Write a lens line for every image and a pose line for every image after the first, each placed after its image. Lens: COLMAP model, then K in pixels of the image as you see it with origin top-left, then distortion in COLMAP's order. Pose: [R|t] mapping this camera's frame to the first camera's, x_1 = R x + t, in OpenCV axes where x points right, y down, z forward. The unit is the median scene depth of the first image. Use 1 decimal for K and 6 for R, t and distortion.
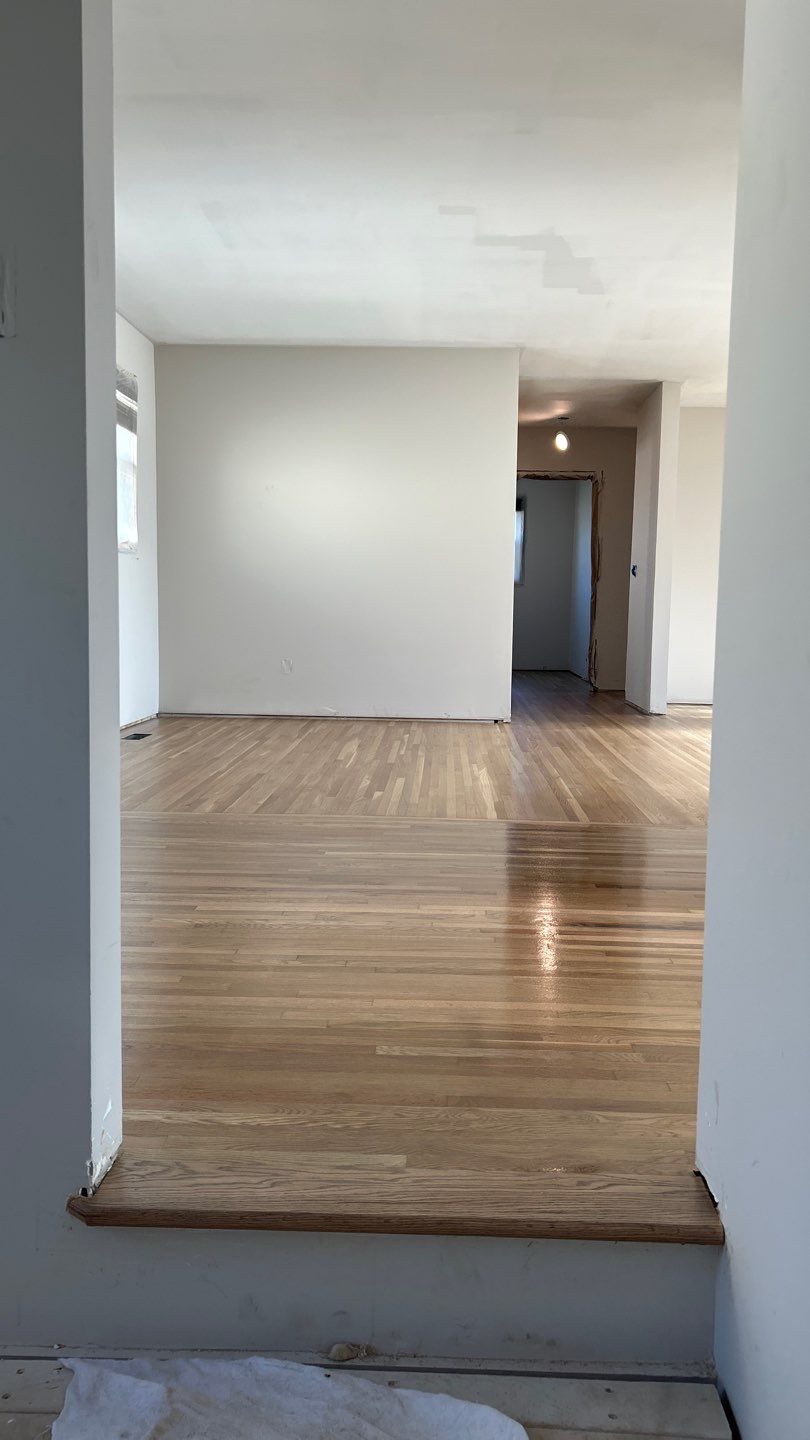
lens RADIAL K [[1078.0, 0, 405.0], [0, 1078.0, 720.0], [0, 0, 1]] dist [0.145411, -0.252226]
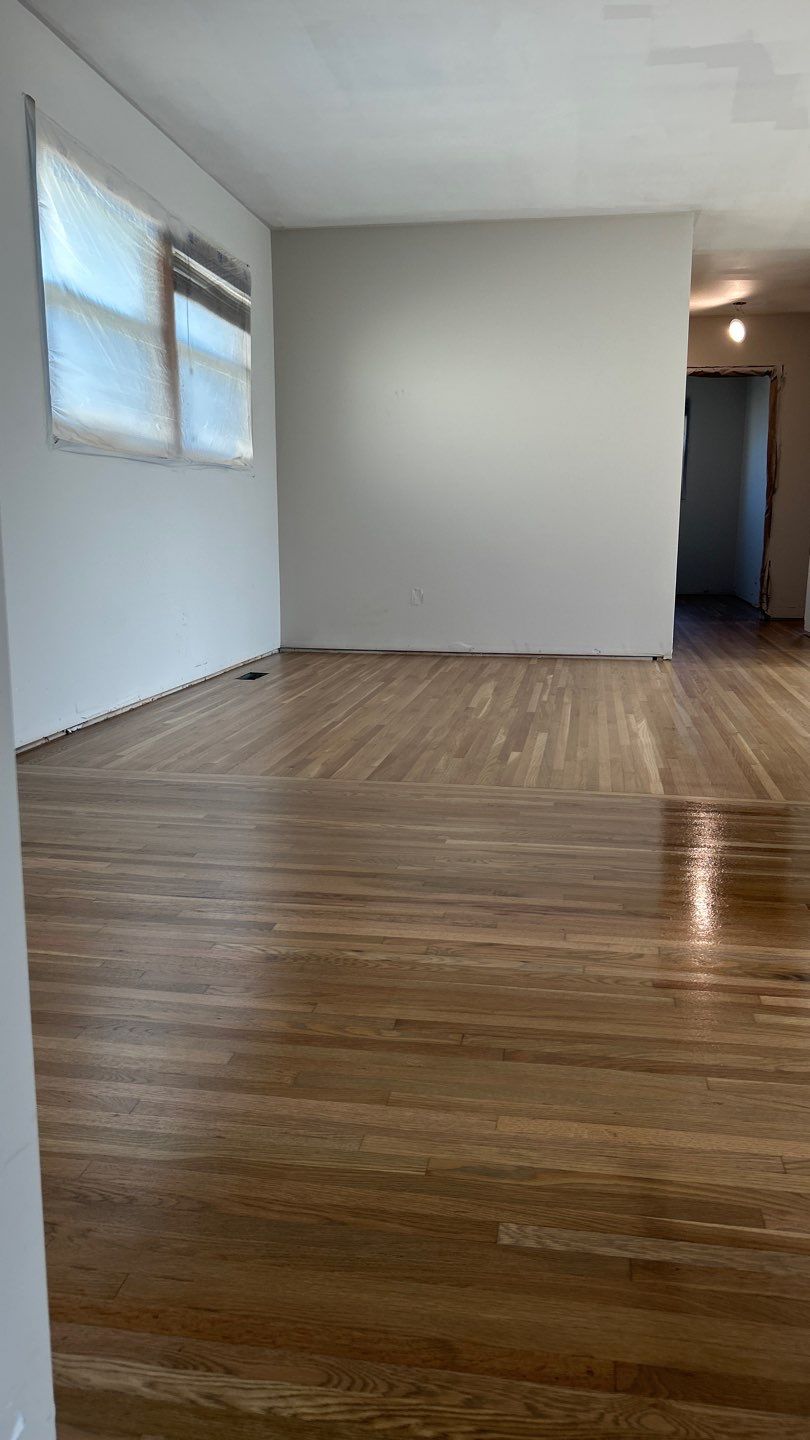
lens RADIAL K [[1089.3, 0, 397.1], [0, 1089.3, 736.6], [0, 0, 1]] dist [0.066501, -0.066929]
pose [[0.990538, 0.012472, -0.136669, -0.000377], [-0.000863, 0.996408, 0.084676, -0.017931], [0.137234, -0.083757, 0.986991, 0.163124]]
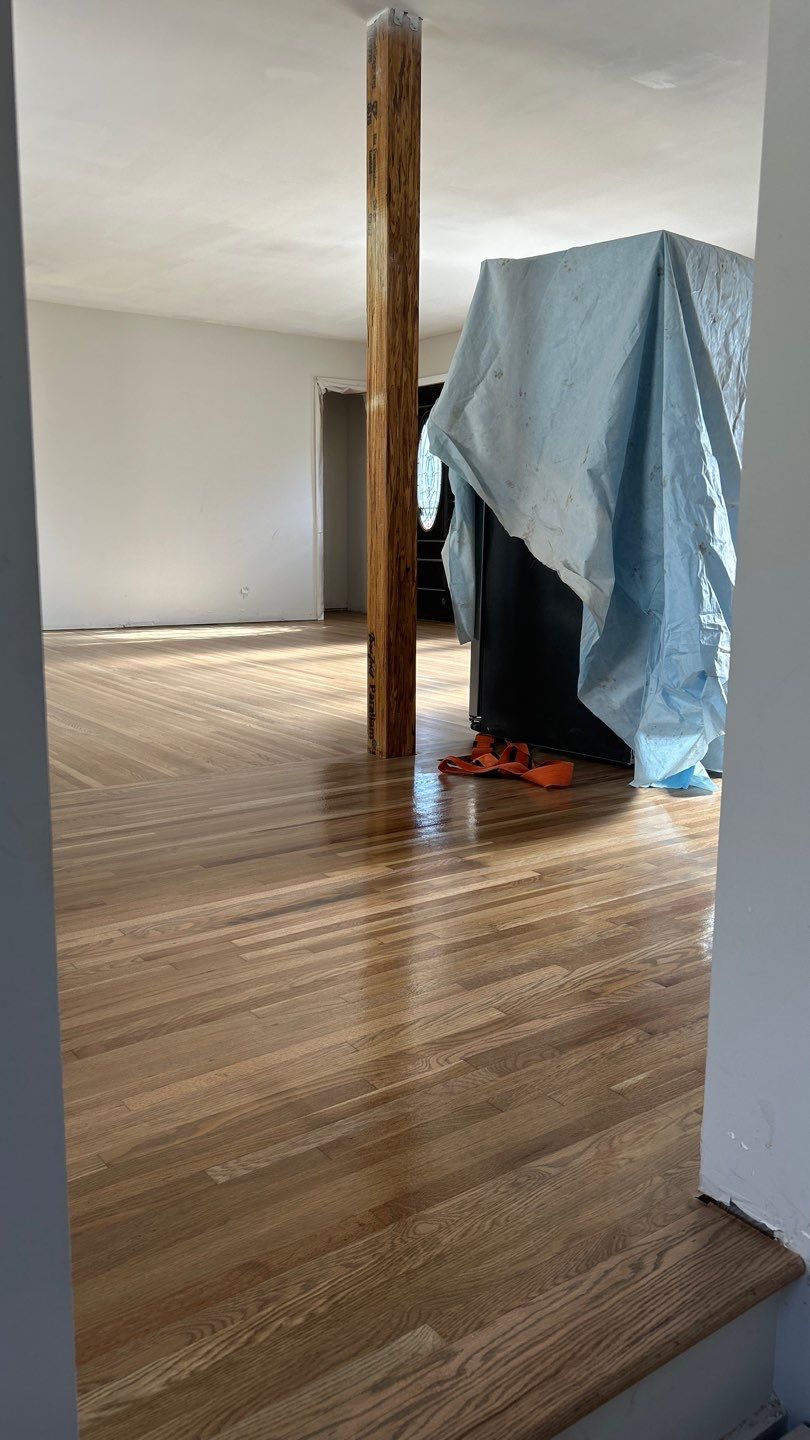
lens RADIAL K [[1095.4, 0, 411.8], [0, 1095.4, 730.1], [0, 0, 1]] dist [0.034614, -0.007817]
pose [[0.792942, -0.120275, 0.597308, -0.137720], [0.068570, 0.991711, 0.108664, -0.025655], [-0.605427, -0.045206, 0.794616, 0.152933]]
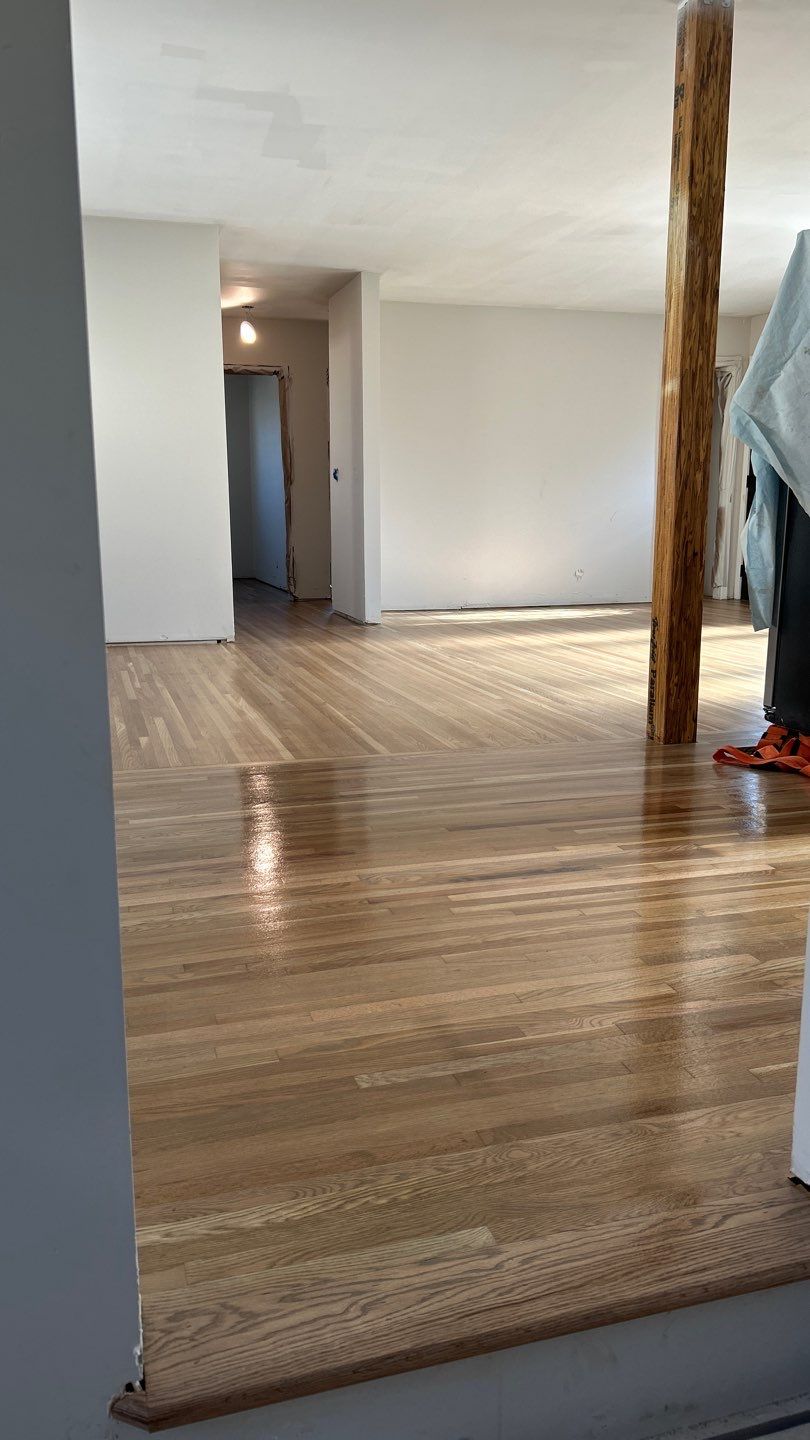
lens RADIAL K [[1089.3, 0, 397.1], [0, 1089.3, 736.6], [0, 0, 1]] dist [0.066501, -0.066929]
pose [[0.951162, -0.082332, 0.297511, -0.097676], [0.051253, 0.992520, 0.110806, -0.023800], [-0.304408, -0.090146, 0.948266, 0.090326]]
